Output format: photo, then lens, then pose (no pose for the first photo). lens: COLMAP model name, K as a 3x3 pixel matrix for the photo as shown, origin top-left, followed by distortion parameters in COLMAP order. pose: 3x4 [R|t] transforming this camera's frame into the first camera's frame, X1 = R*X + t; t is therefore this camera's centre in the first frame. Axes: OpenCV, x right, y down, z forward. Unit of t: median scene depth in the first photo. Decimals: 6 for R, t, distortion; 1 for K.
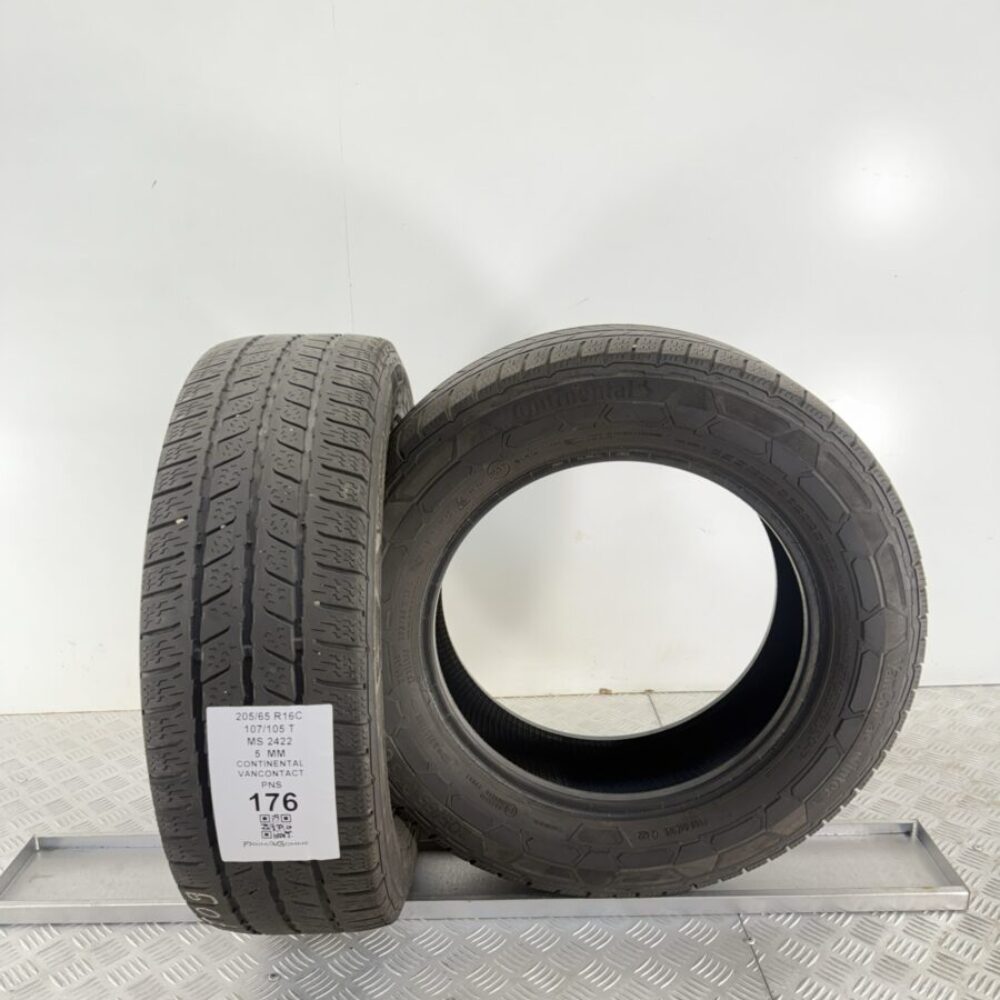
lens RADIAL K [[908.1, 0, 500.0], [0, 908.1, 500.0], [0, 0, 1]] dist [0.032375, -0.020299]
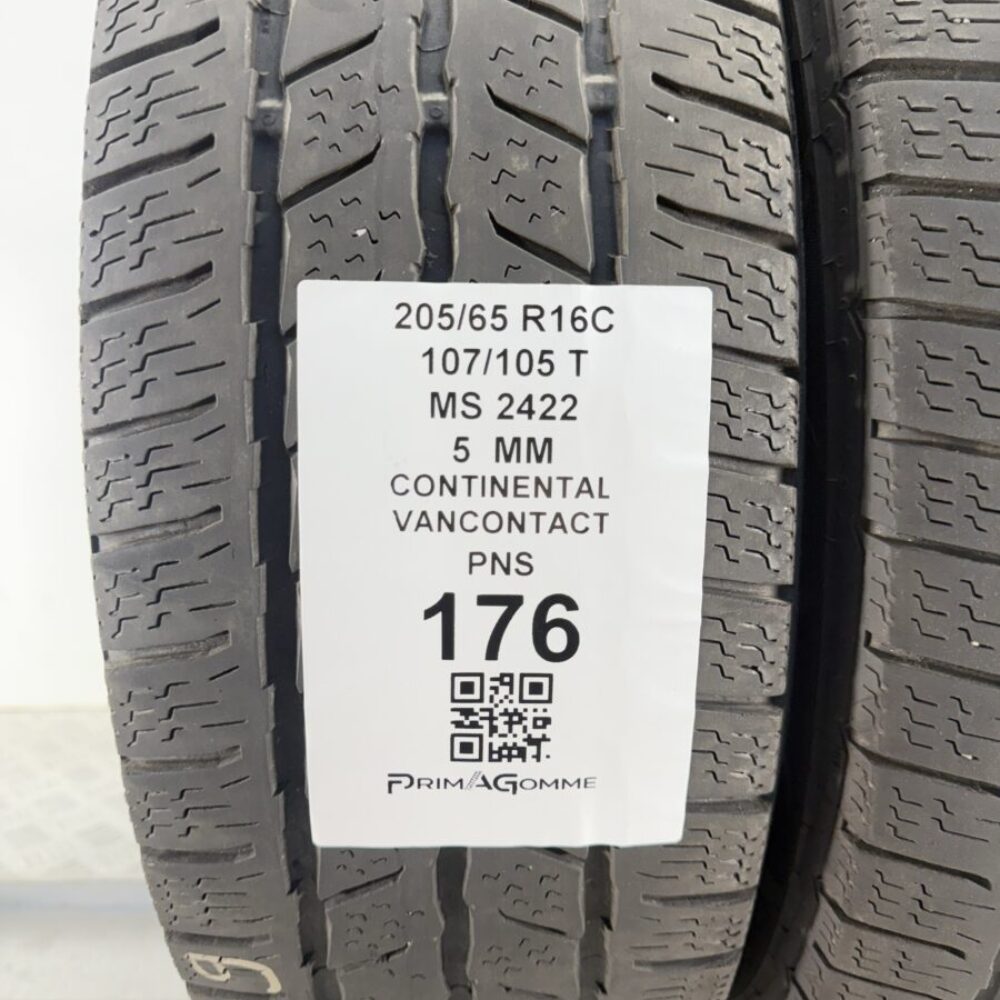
lens RADIAL K [[908.1, 0, 500.0], [0, 908.1, 500.0], [0, 0, 1]] dist [0.032375, -0.020299]
pose [[0.999878, 0.009973, 0.011992, -0.256245], [-0.008632, 0.994208, -0.107126, 0.325584], [-0.012991, 0.107009, 0.994173, 0.706528]]
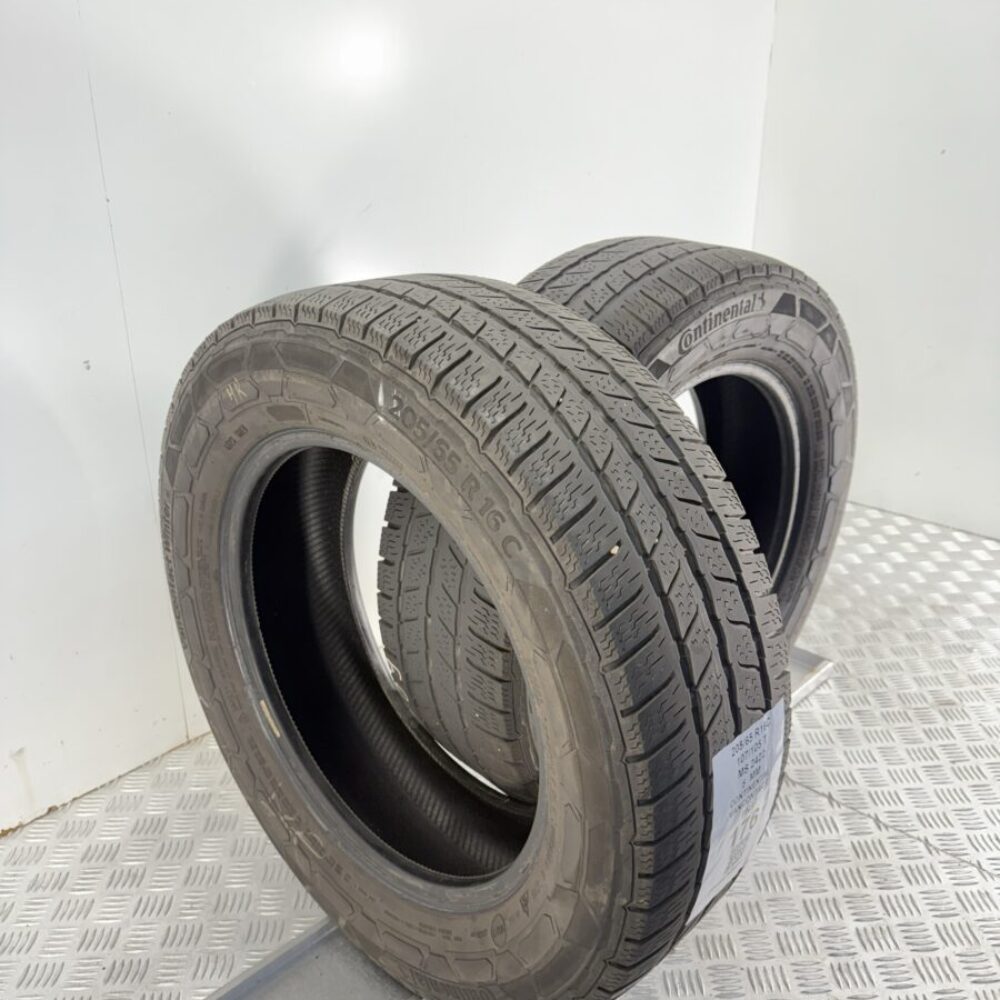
lens RADIAL K [[908.1, 0, 500.0], [0, 908.1, 500.0], [0, 0, 1]] dist [0.032375, -0.020299]
pose [[0.712886, -0.249062, 0.655562, -0.921604], [0.166506, 0.968190, 0.186770, -0.176166], [-0.681226, -0.023991, 0.731680, 0.536071]]
